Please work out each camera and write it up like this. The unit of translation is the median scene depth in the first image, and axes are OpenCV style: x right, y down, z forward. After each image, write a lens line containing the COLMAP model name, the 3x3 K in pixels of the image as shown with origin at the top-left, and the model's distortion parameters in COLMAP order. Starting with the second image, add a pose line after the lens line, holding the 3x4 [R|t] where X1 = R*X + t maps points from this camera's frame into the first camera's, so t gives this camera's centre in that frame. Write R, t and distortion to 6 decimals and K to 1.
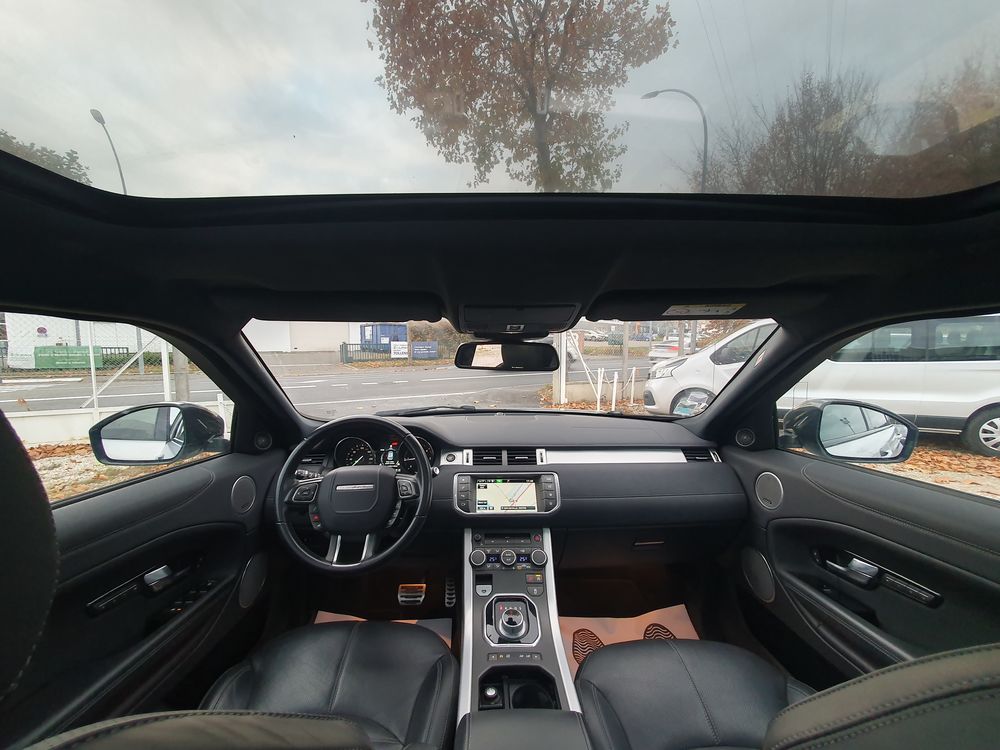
lens RADIAL K [[400.1, 0, 487.9], [0, 400.1, 377.7], [0, 0, 1]] dist [0.018679, -0.000021]
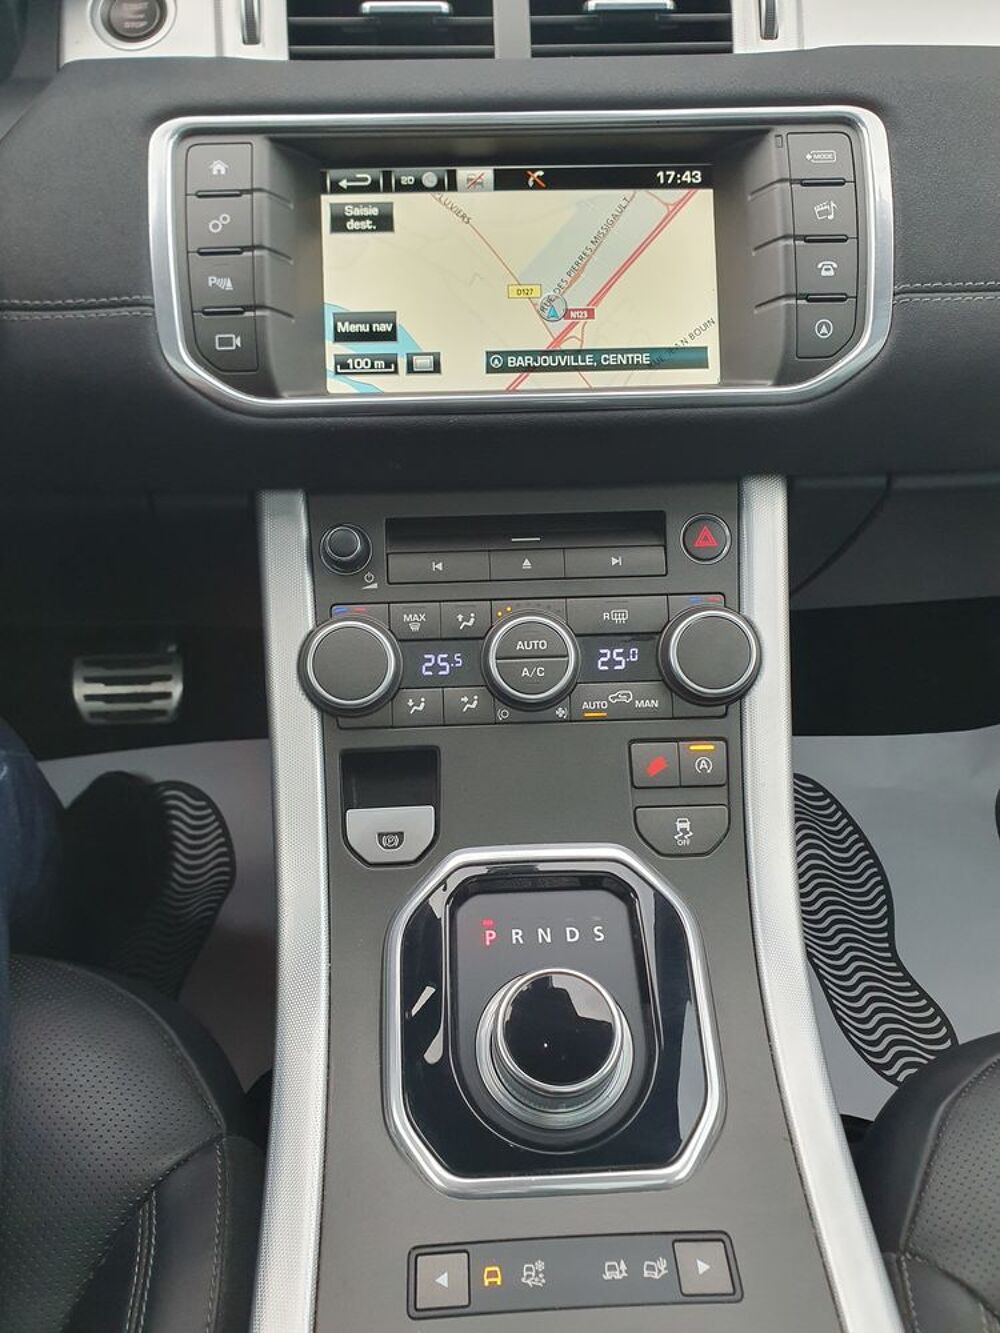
lens RADIAL K [[1000.2, 0, 500.0], [0, 1000.2, 666.5], [0, 0, 1]] dist [0.004775, 0.003929]
pose [[0.998905, -0.023776, 0.040299, 0.019639], [-0.005483, 0.795869, 0.605443, 0.186339], [-0.046468, -0.605001, 0.794867, 0.625722]]
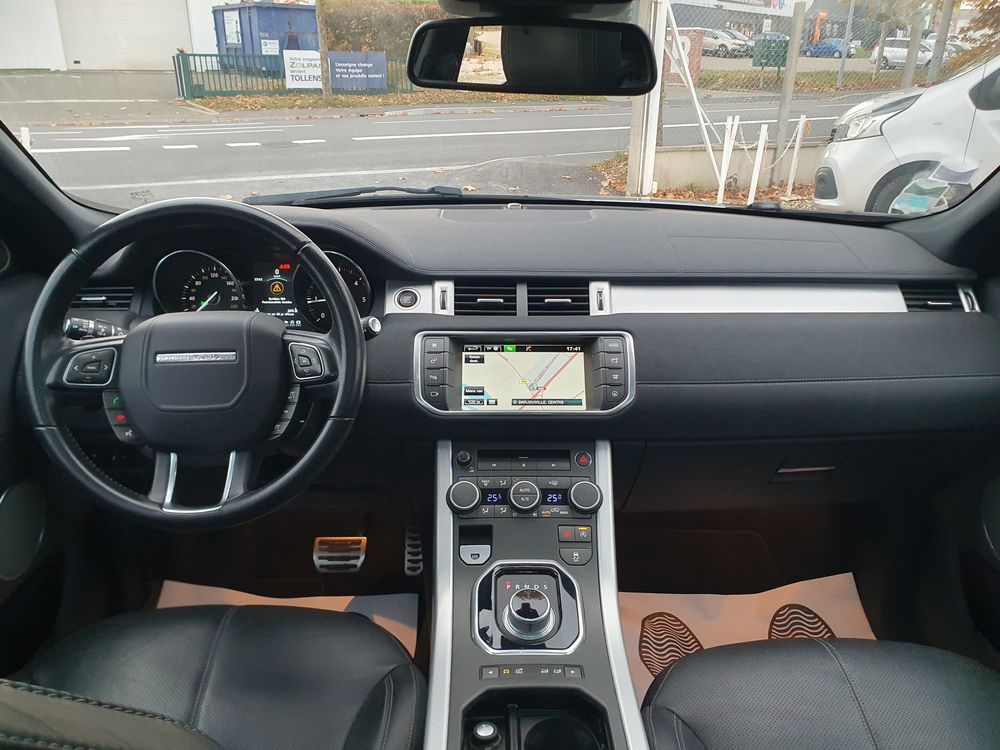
lens RADIAL K [[785.2, 0, 509.3], [0, 785.2, 385.2], [0, 0, 1]] dist [0.093409, -0.146733]
pose [[0.999706, 0.009752, 0.022216, 0.007975], [-0.015897, 0.955015, 0.296132, 0.023609], [-0.018329, -0.296398, 0.954889, 0.095618]]
